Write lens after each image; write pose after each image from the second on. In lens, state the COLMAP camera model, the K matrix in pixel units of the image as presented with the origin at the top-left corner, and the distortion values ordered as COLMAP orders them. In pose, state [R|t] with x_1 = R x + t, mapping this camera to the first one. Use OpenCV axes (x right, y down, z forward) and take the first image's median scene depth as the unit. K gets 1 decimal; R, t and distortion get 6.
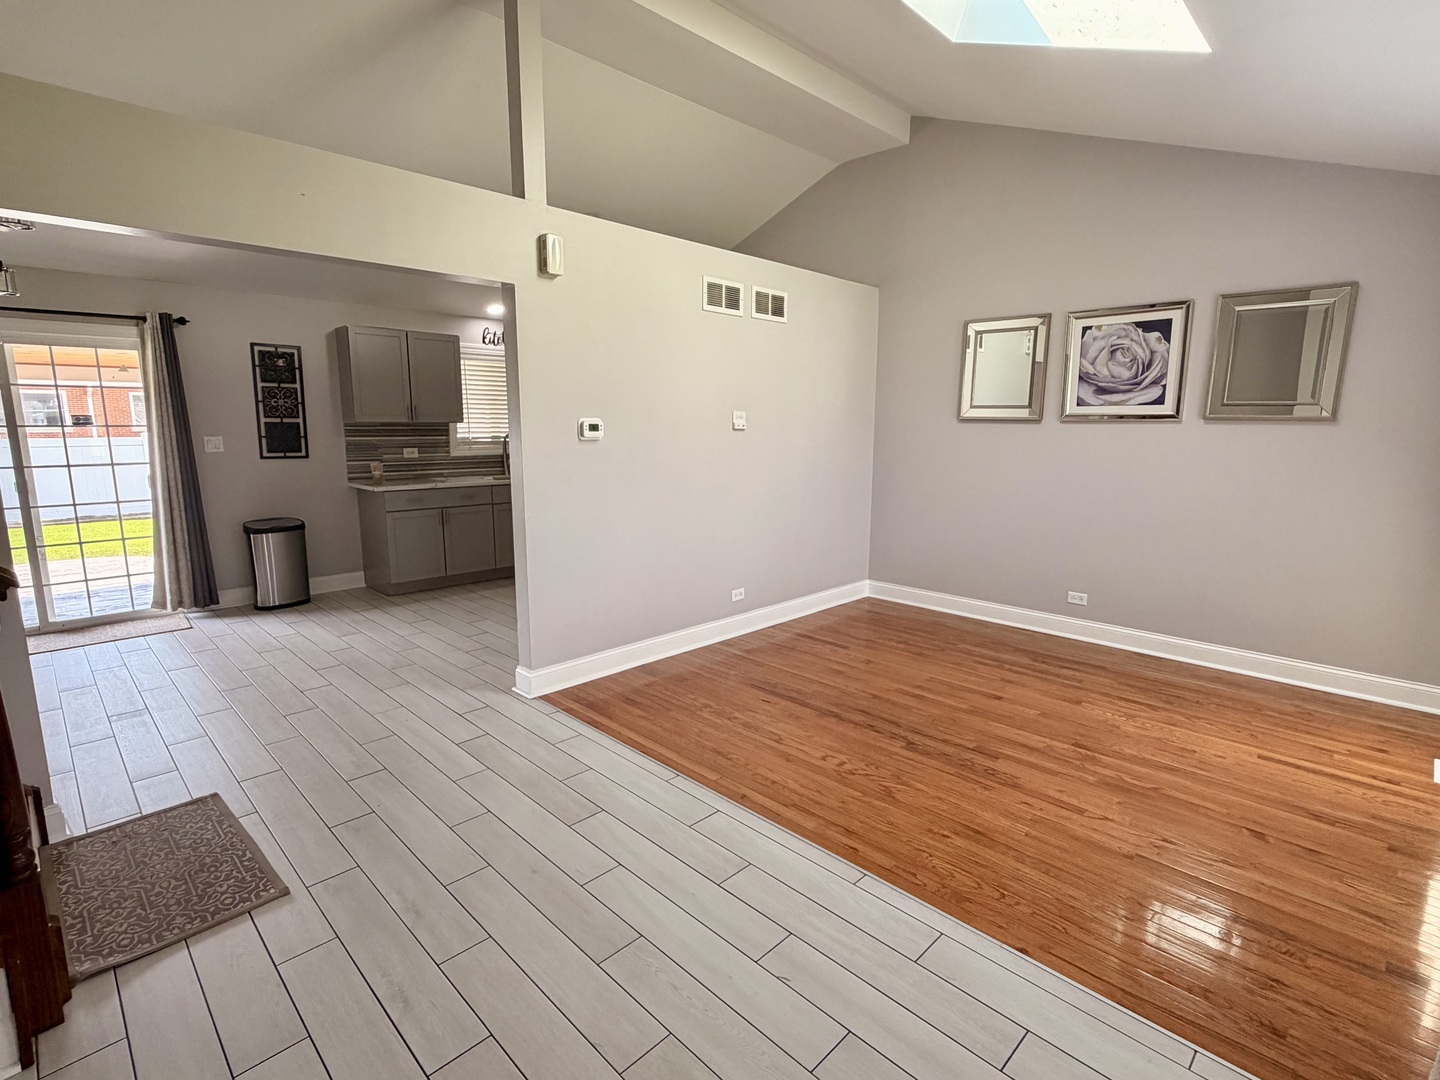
lens RADIAL K [[710.9, 0, 721.7], [0, 710.9, 534.3], [0, 0, 1]] dist [0.002789, 0.000186]
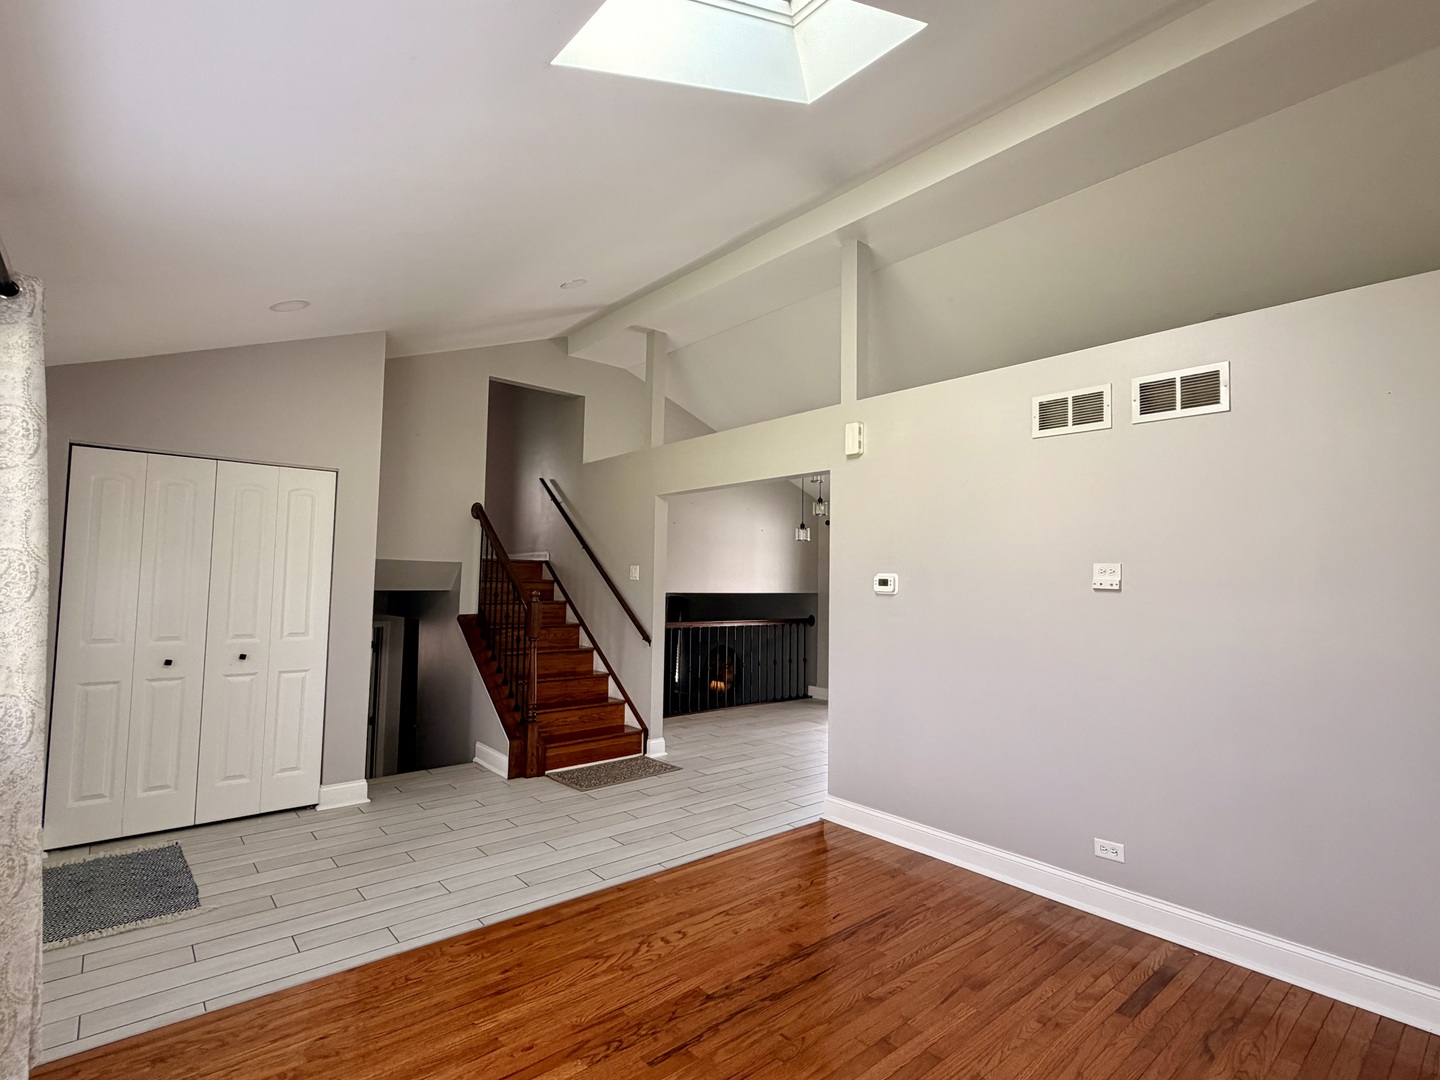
lens RADIAL K [[710.9, 0, 725.8], [0, 710.9, 535.1], [0, 0, 1]] dist [0.002789, 0.000186]
pose [[-0.078797, -0.069528, -0.994463, 0.886659], [-0.176233, 0.982825, -0.054750, -0.121145], [0.981190, 0.170943, -0.089697, 0.857406]]
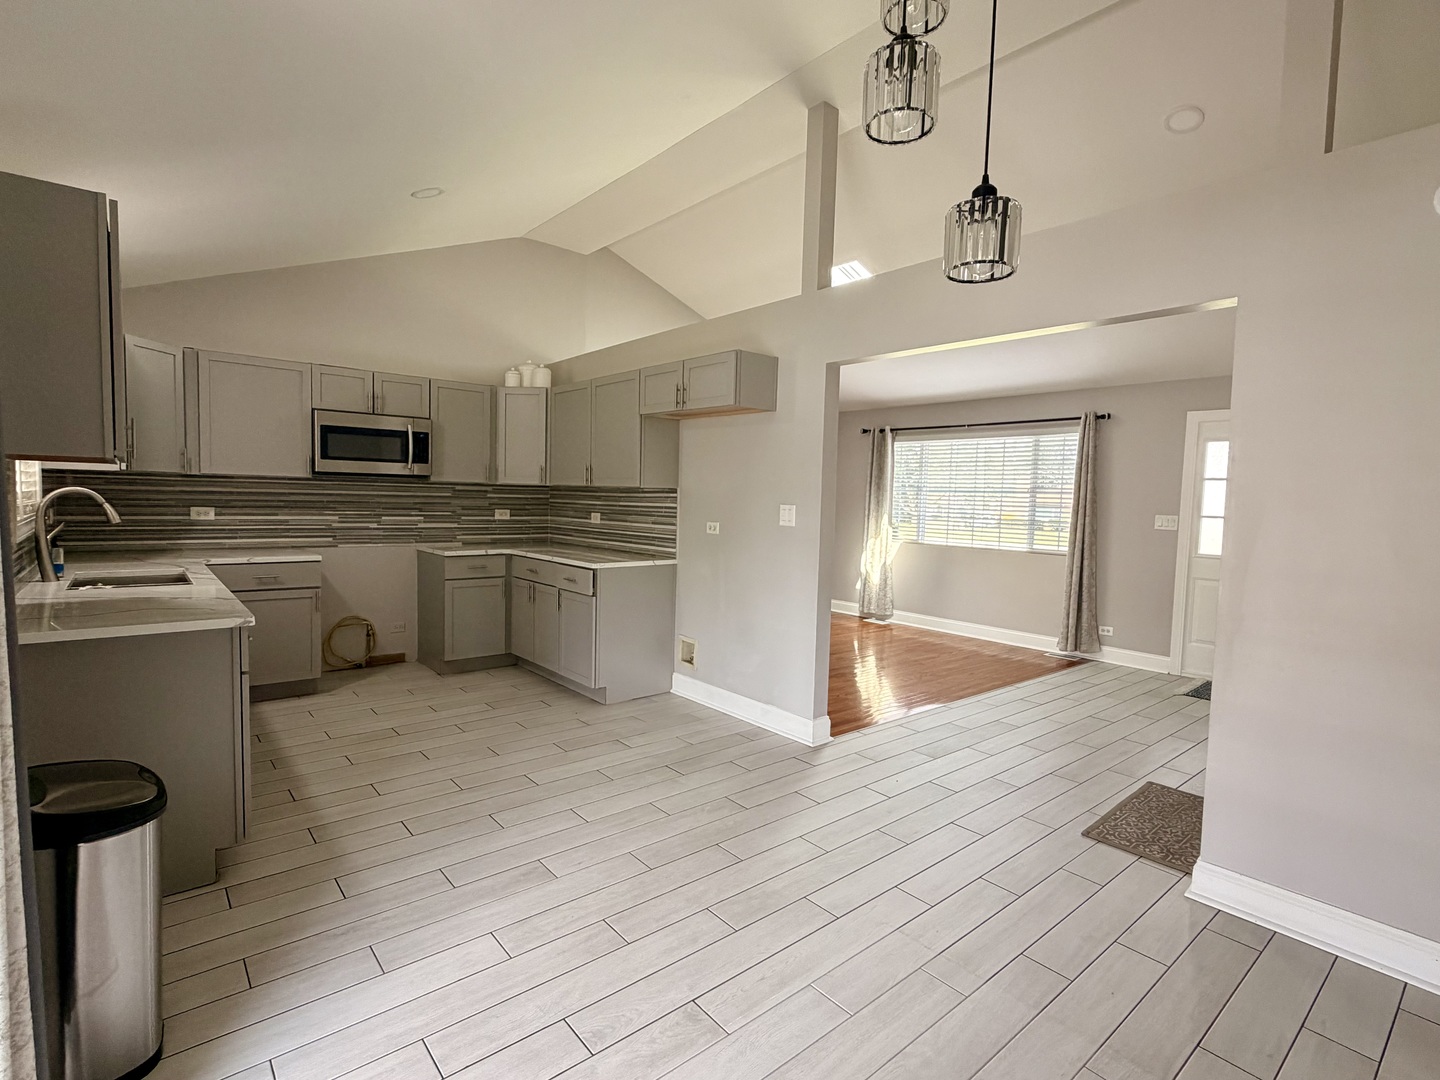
lens RADIAL K [[710.9, 0, 710.1], [0, 710.9, 537.6], [0, 0, 1]] dist [0.002789, 0.000186]
pose [[0.097916, -0.071265, 0.992640, -1.327923], [0.127762, 0.990079, 0.058478, -0.162490], [-0.986960, 0.121095, 0.106049, 1.016821]]
